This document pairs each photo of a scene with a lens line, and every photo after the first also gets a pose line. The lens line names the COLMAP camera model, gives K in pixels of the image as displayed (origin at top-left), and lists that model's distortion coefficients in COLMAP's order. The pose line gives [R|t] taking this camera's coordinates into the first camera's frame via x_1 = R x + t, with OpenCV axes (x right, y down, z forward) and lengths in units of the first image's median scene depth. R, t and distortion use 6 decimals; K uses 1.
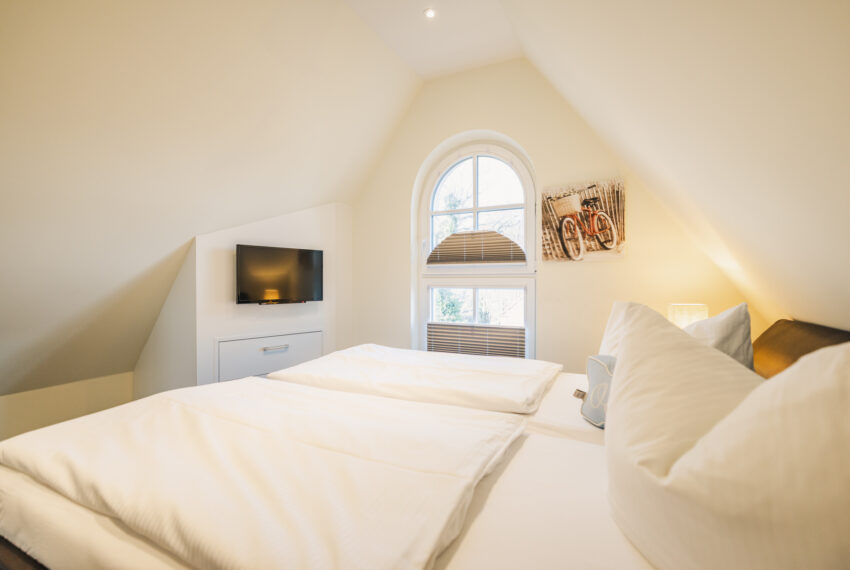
lens RADIAL K [[389.5, 0, 427.2], [0, 389.5, 286.6], [0, 0, 1]] dist [0.001581, 0.000156]
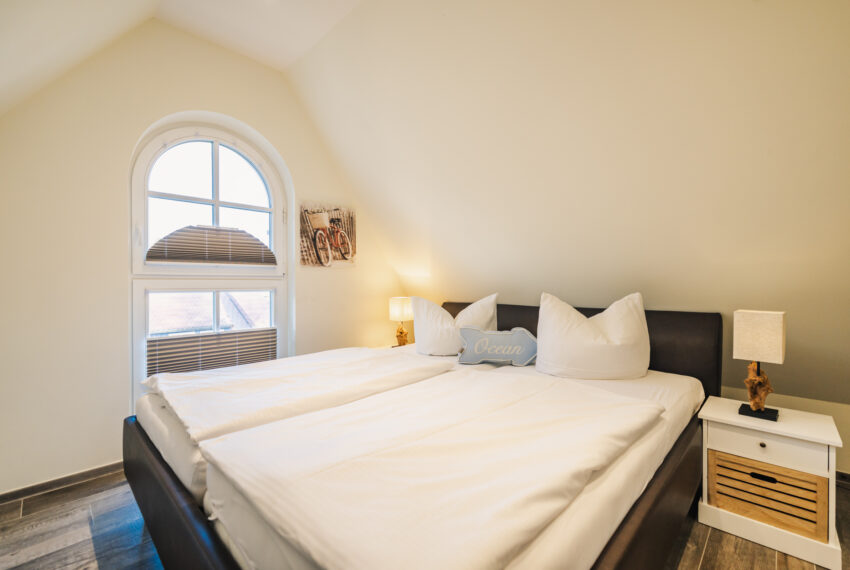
lens RADIAL K [[370.6, 0, 426.3], [0, 370.6, 283.0], [0, 0, 1]] dist [-0.002144, 0.000882]
pose [[0.301363, -0.001739, 0.953508, -0.627167], [0.011726, 0.999929, -0.001882, -0.008966], [-0.953437, 0.011748, 0.301362, 0.343296]]
